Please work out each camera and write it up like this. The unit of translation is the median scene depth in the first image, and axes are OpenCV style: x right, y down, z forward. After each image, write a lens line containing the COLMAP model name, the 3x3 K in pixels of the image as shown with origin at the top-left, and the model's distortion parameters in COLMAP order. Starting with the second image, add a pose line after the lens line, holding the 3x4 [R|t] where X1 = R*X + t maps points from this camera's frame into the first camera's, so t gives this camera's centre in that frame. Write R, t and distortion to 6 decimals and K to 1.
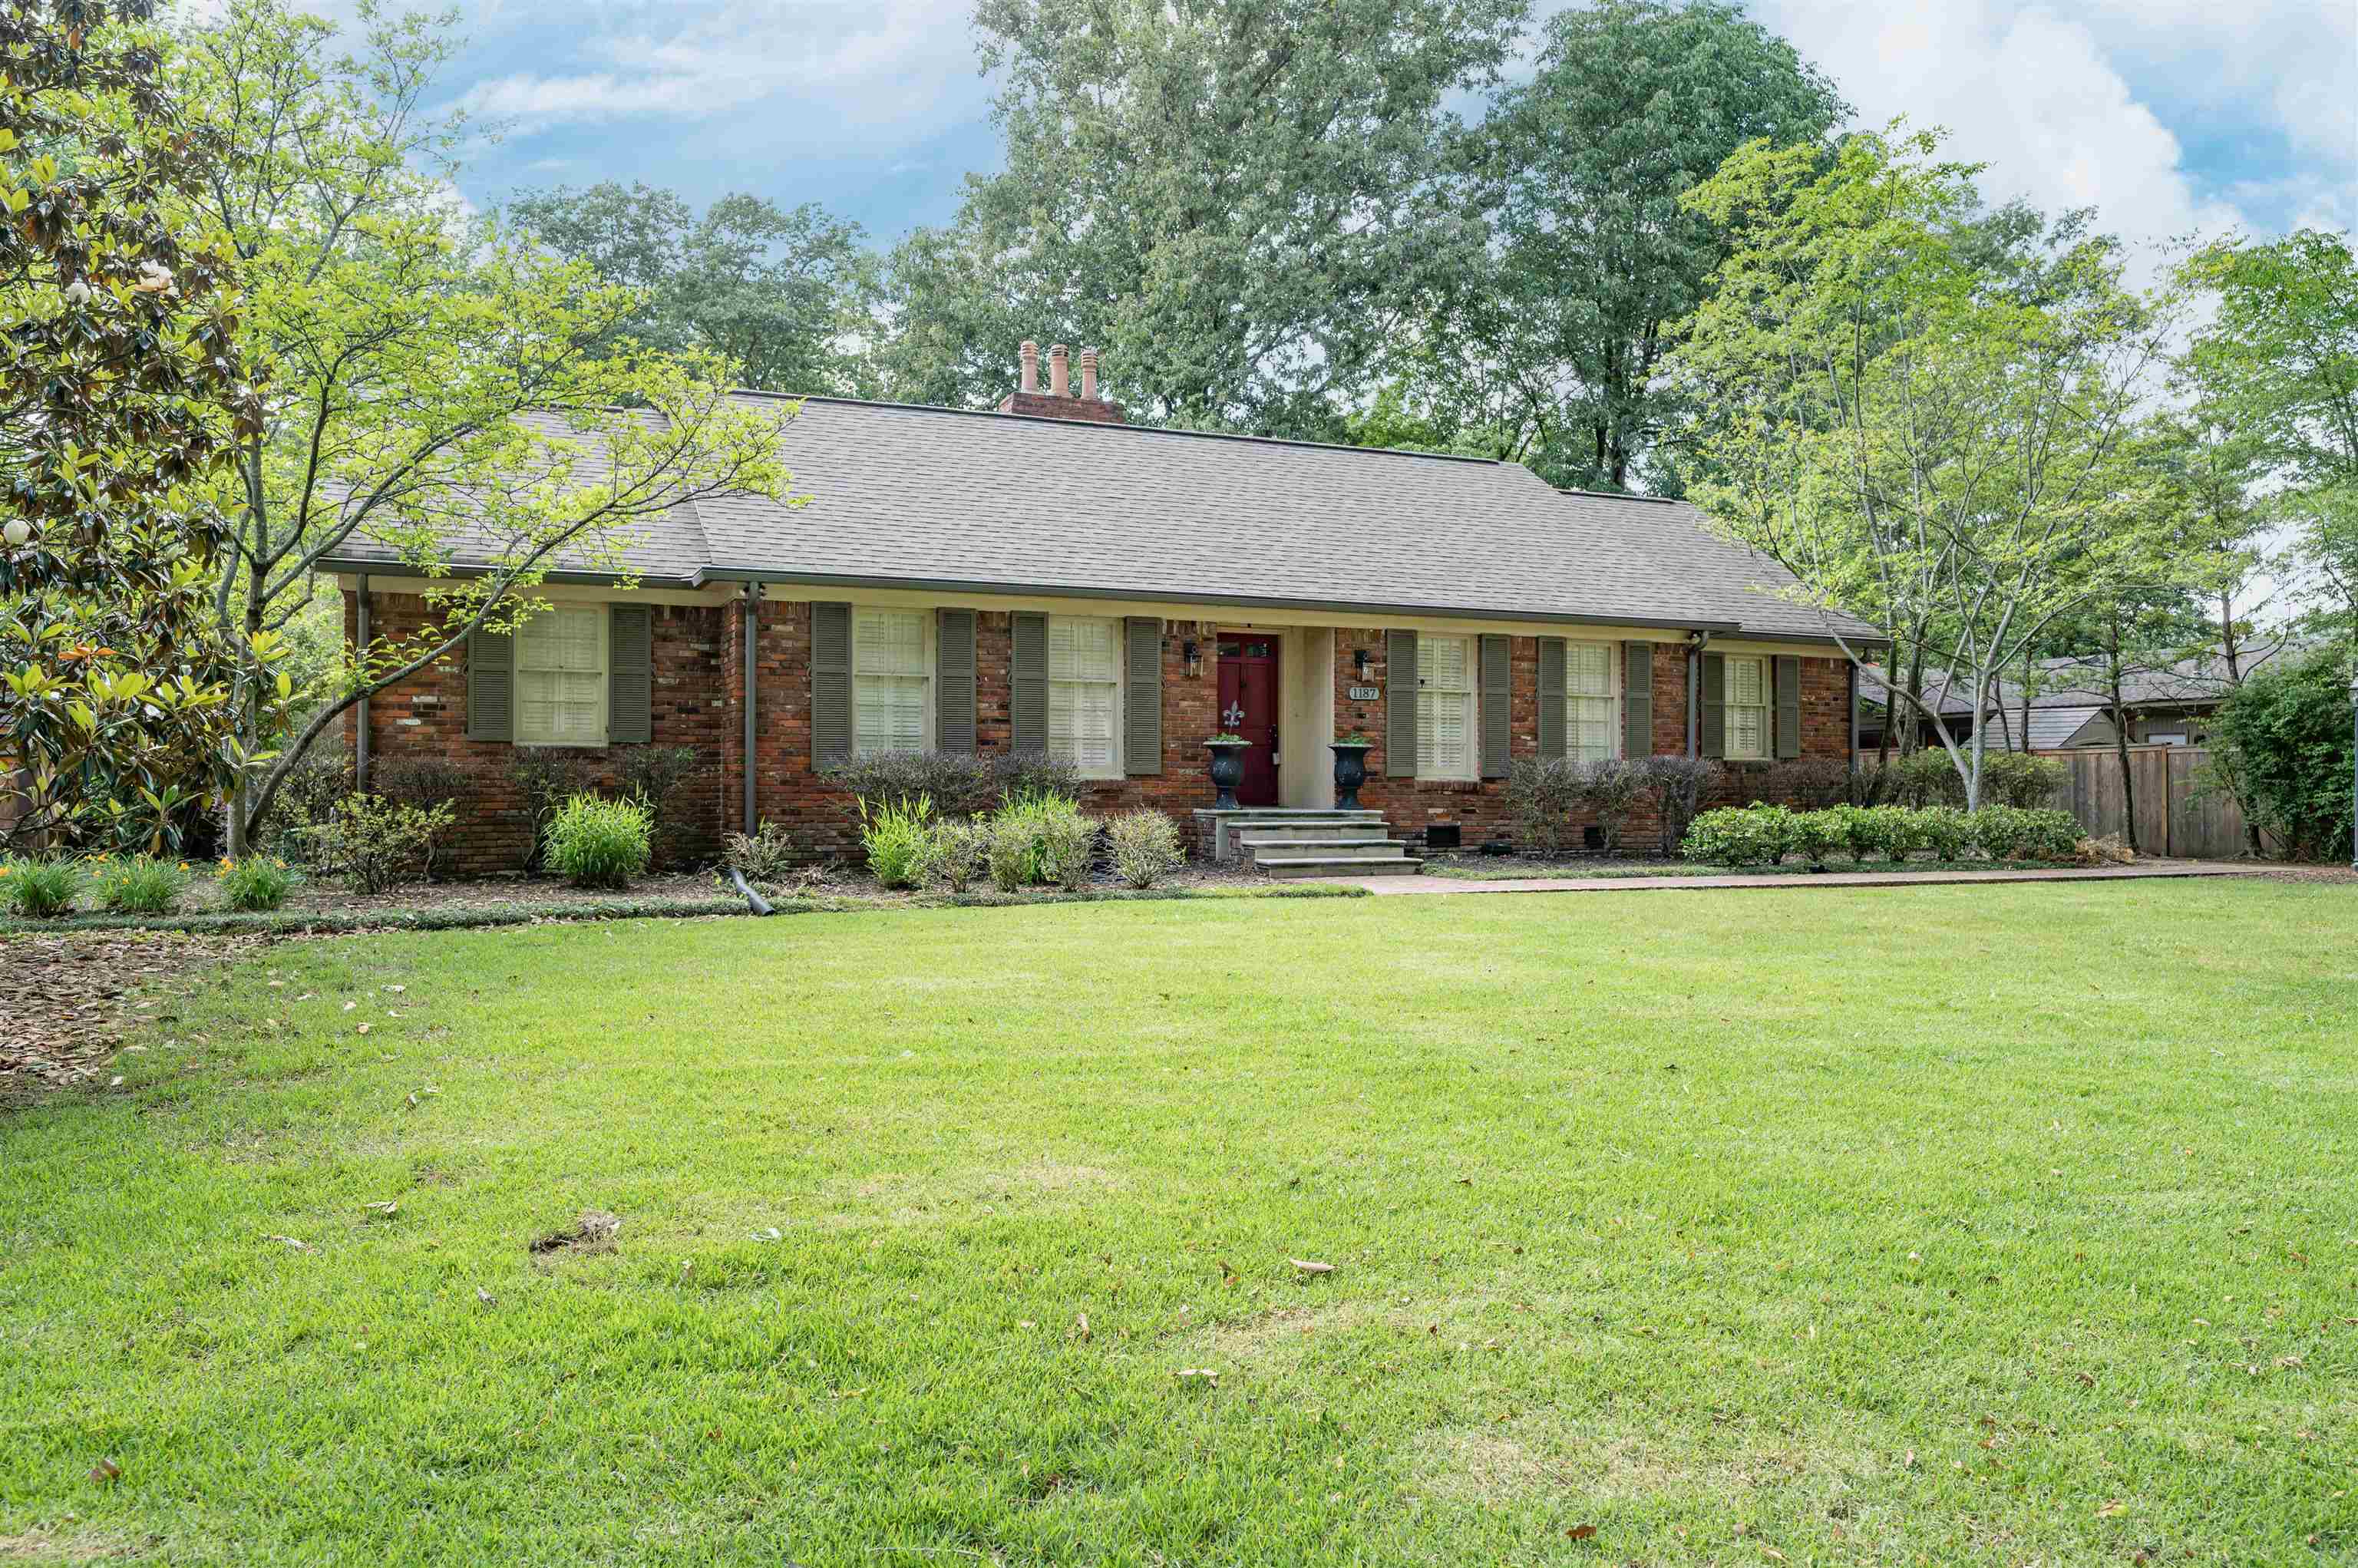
lens RADIAL K [[1632.1, 0, 1179.1], [0, 1632.1, 793.7], [0, 0, 1]] dist [0.001485, -0.001448]
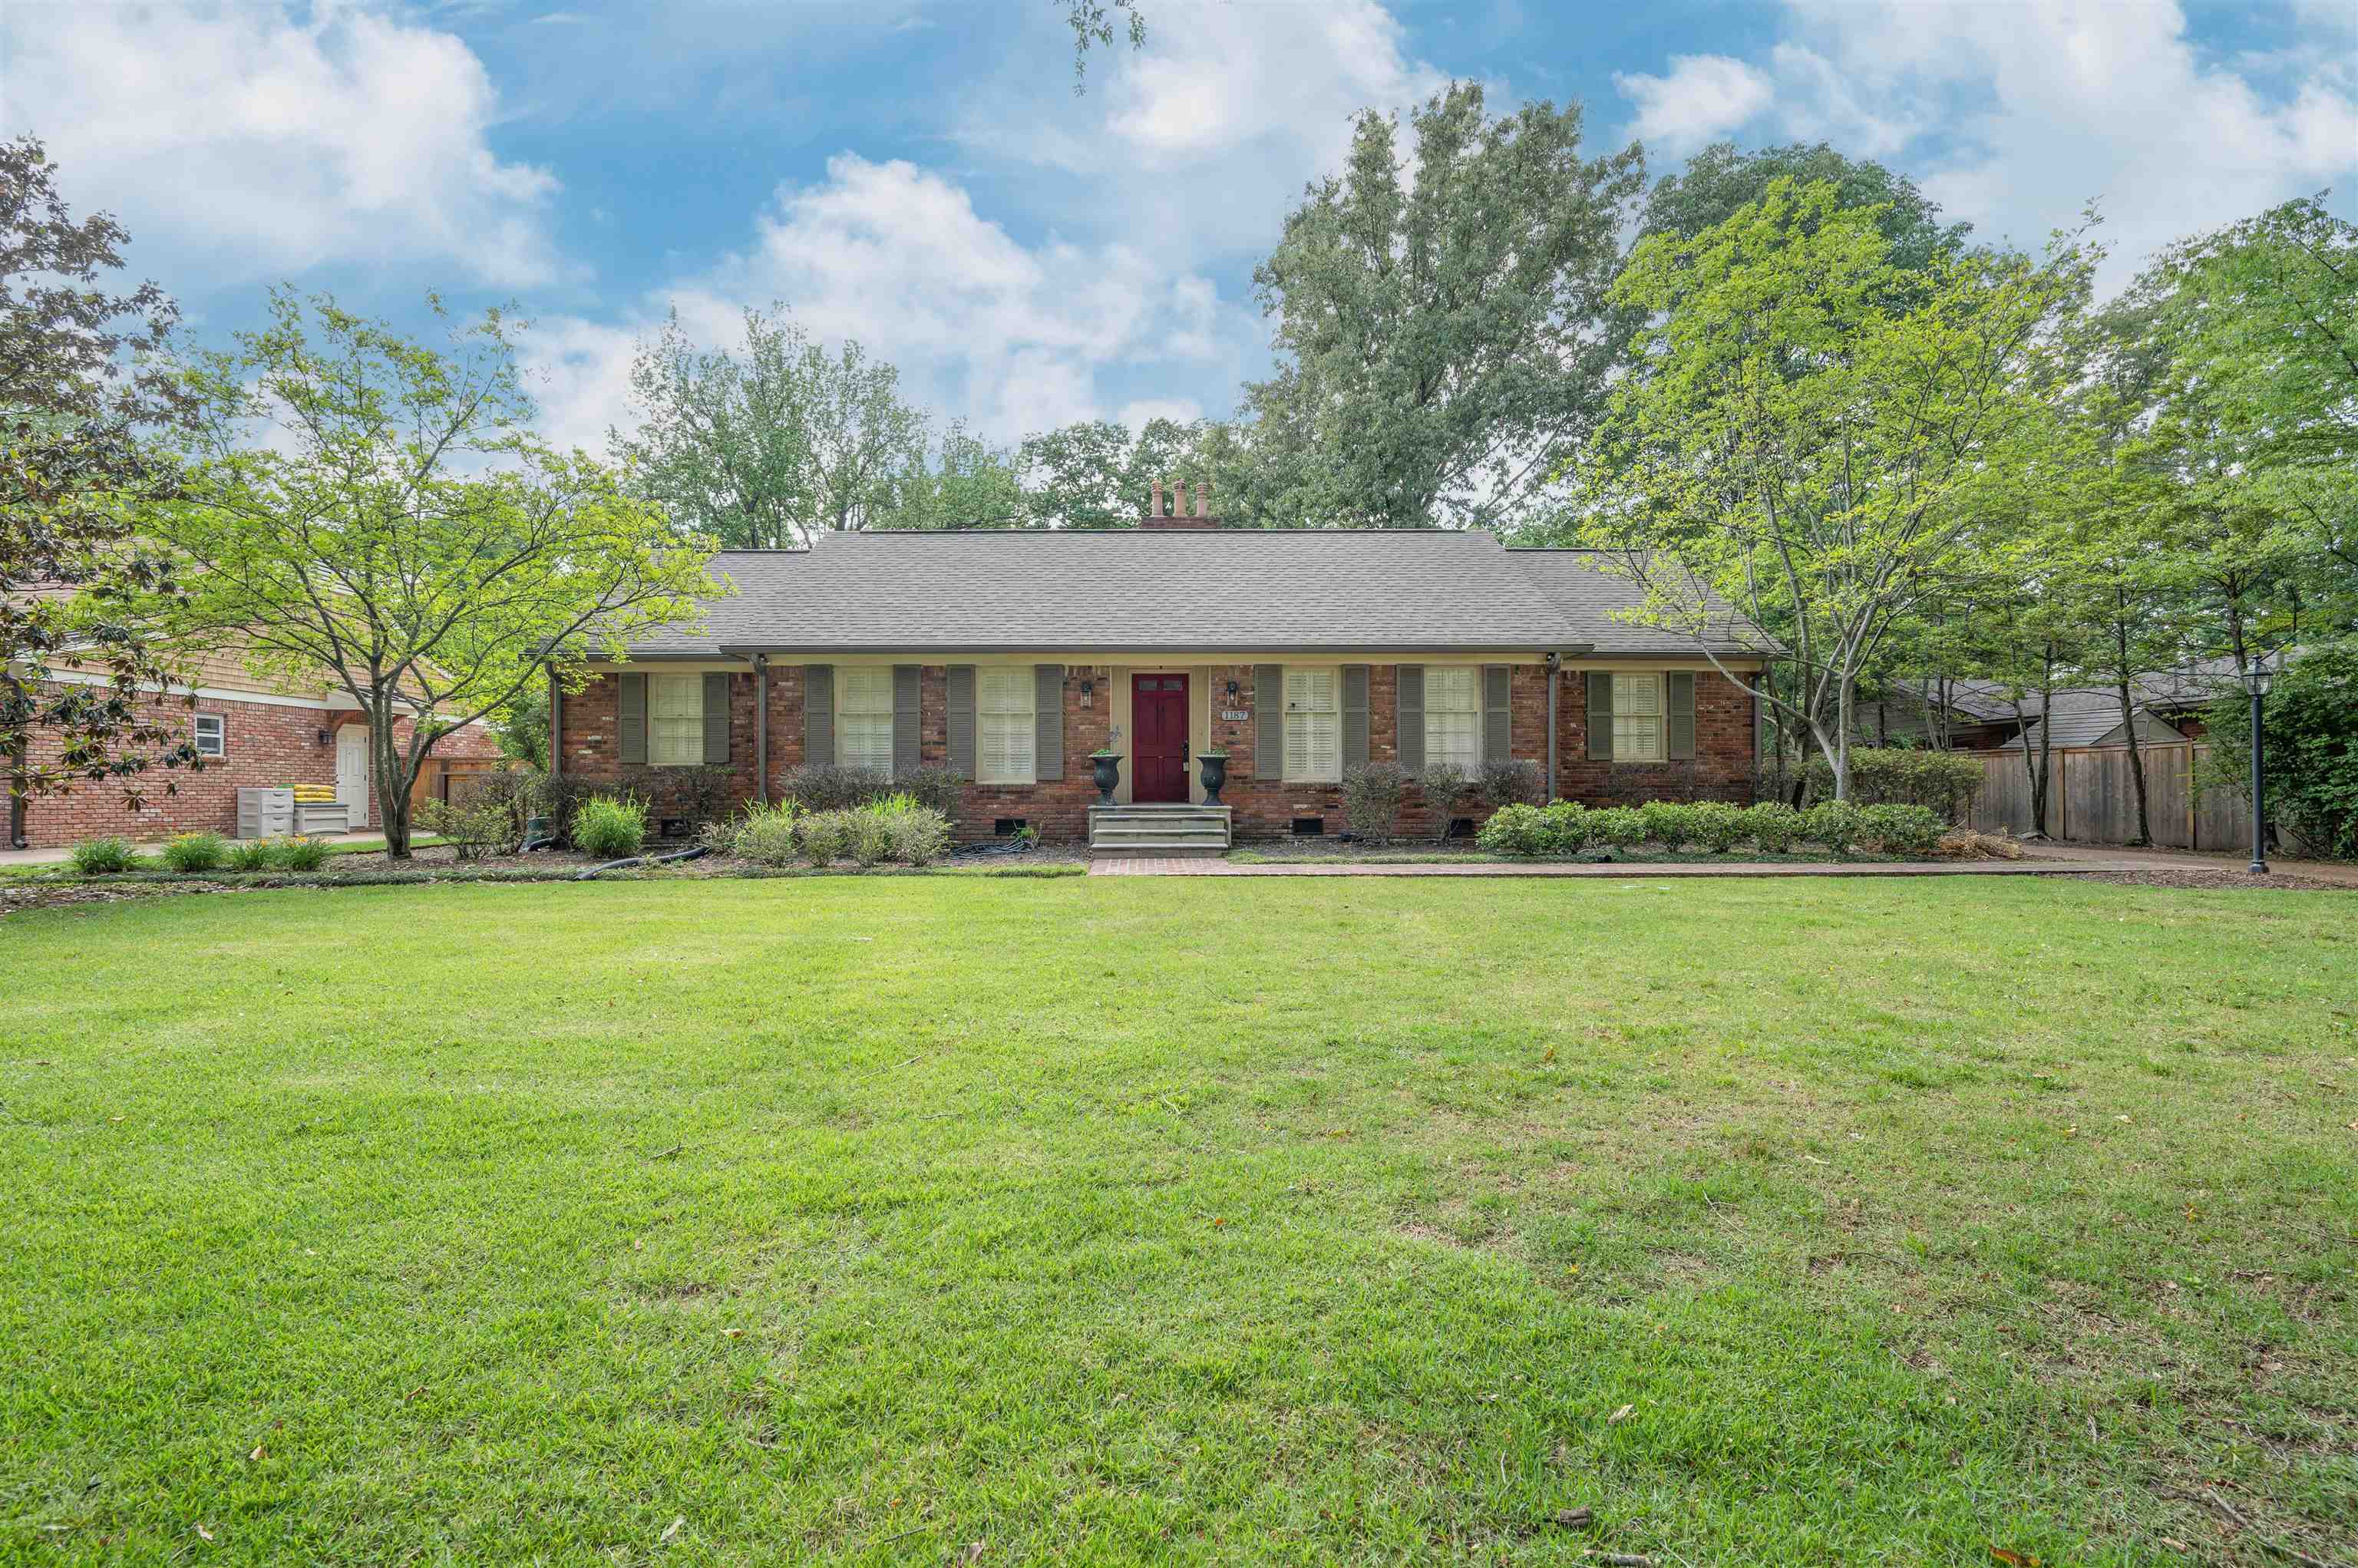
lens RADIAL K [[1077.3, 0, 1178.8], [0, 1077.3, 773.6], [0, 0, 1]] dist [0.002091, 0.000684]
pose [[0.927422, -0.010538, -0.373867, 0.380697], [0.005008, 0.999863, -0.015760, -0.002272], [0.373982, 0.012744, 0.927348, 0.192165]]
